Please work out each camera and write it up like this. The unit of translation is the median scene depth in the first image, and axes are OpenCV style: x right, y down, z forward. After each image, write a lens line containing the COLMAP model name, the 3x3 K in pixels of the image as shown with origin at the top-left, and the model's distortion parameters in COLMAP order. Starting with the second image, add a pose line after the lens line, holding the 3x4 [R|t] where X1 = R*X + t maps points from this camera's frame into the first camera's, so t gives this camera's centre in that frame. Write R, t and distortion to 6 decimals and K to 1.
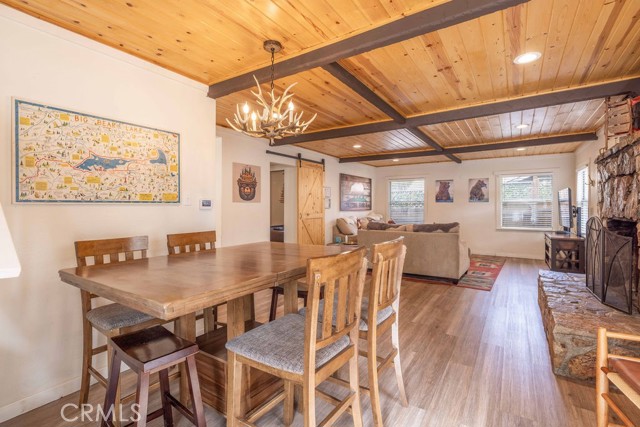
lens RADIAL K [[301.7, 0, 318.9], [0, 301.7, 211.3], [0, 0, 1]] dist [0.002663, 0.000356]
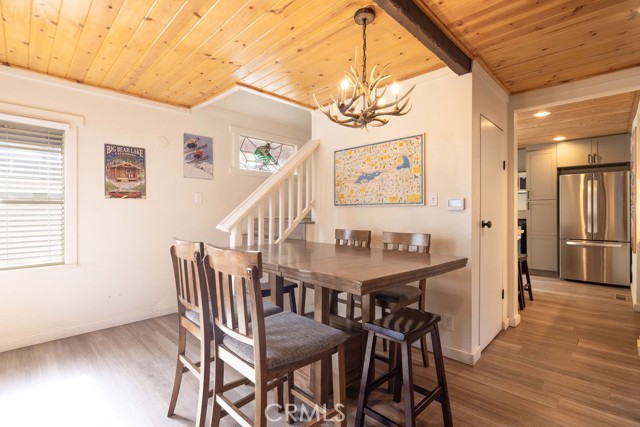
lens RADIAL K [[301.7, 0, 318.9], [0, 301.7, 211.3], [0, 0, 1]] dist [0.002663, 0.000356]
pose [[-0.202816, 0.004924, -0.979205, 0.590696], [-0.013376, 0.999880, 0.007798, -0.006122], [0.979126, 0.014680, -0.202725, 0.886896]]
